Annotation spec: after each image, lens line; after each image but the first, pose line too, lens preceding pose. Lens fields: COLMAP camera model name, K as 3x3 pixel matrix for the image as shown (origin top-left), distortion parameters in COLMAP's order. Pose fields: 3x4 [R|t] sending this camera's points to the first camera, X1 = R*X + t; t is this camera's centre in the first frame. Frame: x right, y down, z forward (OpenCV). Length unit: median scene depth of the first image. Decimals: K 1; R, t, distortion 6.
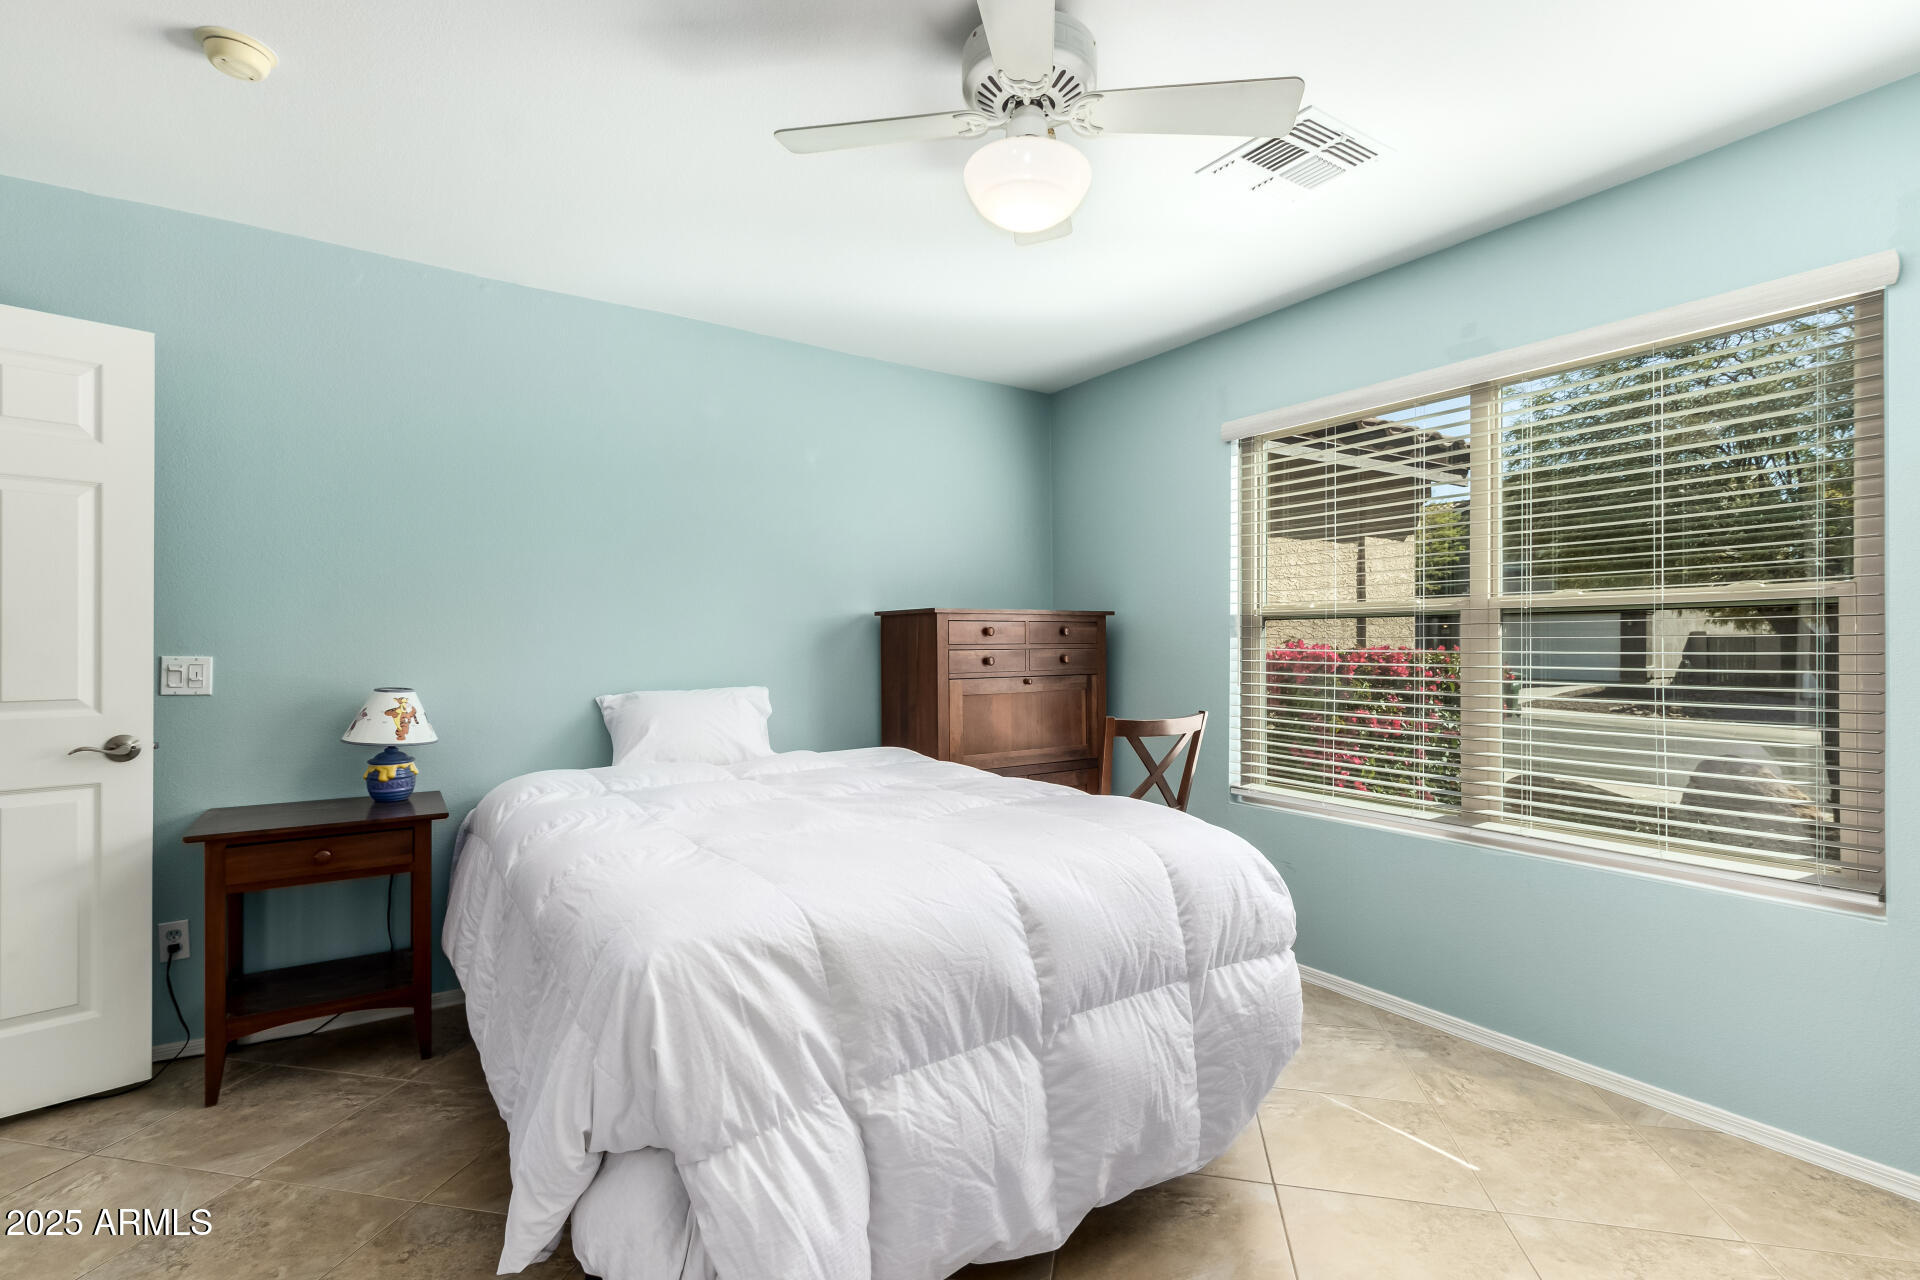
lens RADIAL K [[883.7, 0, 960.0], [0, 883.7, 640.0], [0, 0, 1]] dist [0.003247, -0.000284]
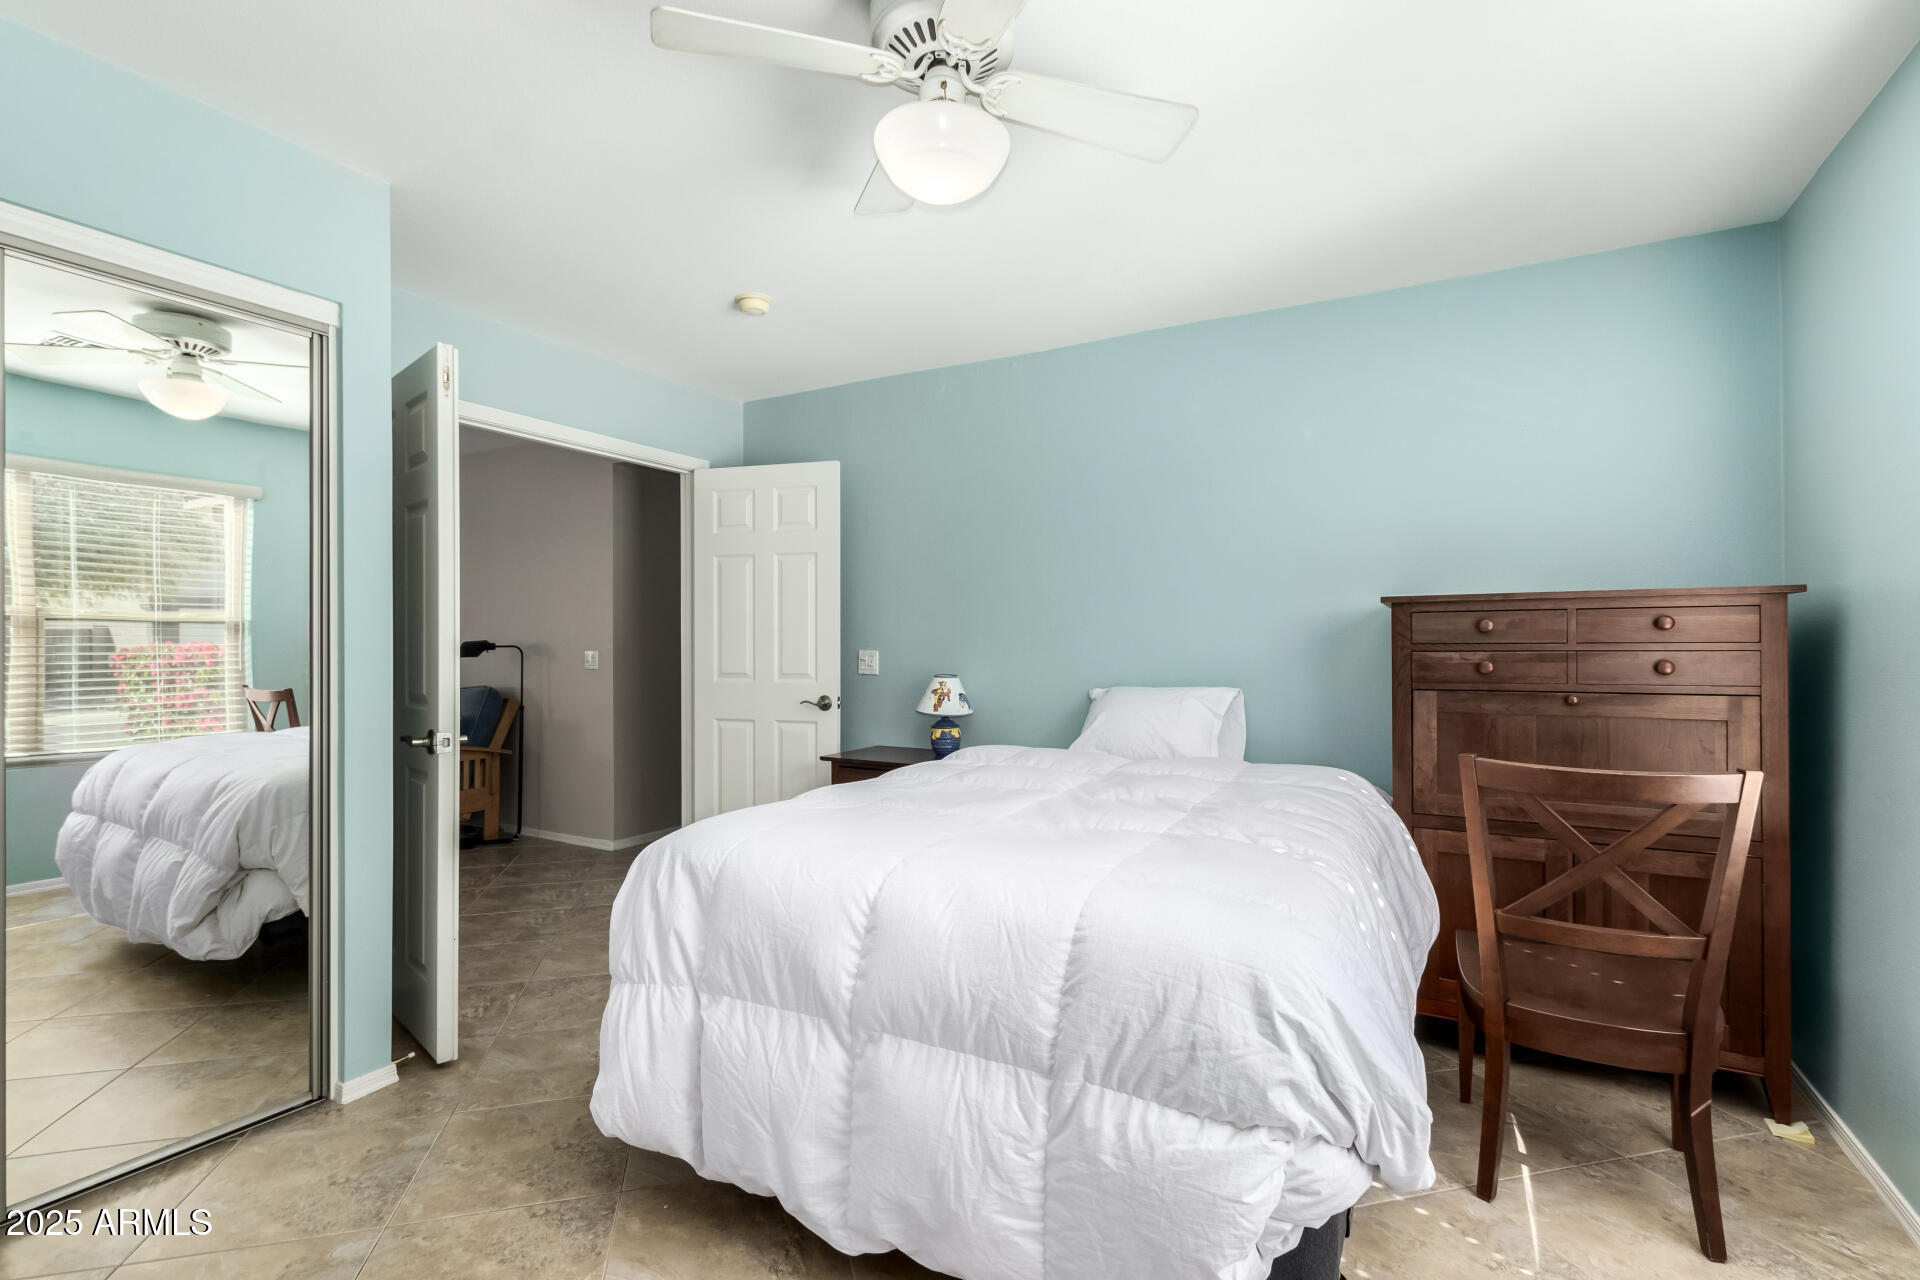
lens RADIAL K [[883.7, 0, 960.0], [0, 883.7, 640.0], [0, 0, 1]] dist [0.003247, -0.000284]
pose [[0.447977, -0.002815, -0.894041, 0.934052], [0.002843, 0.999994, -0.001724, 0.003273], [0.894040, -0.001769, 0.447983, 0.596202]]
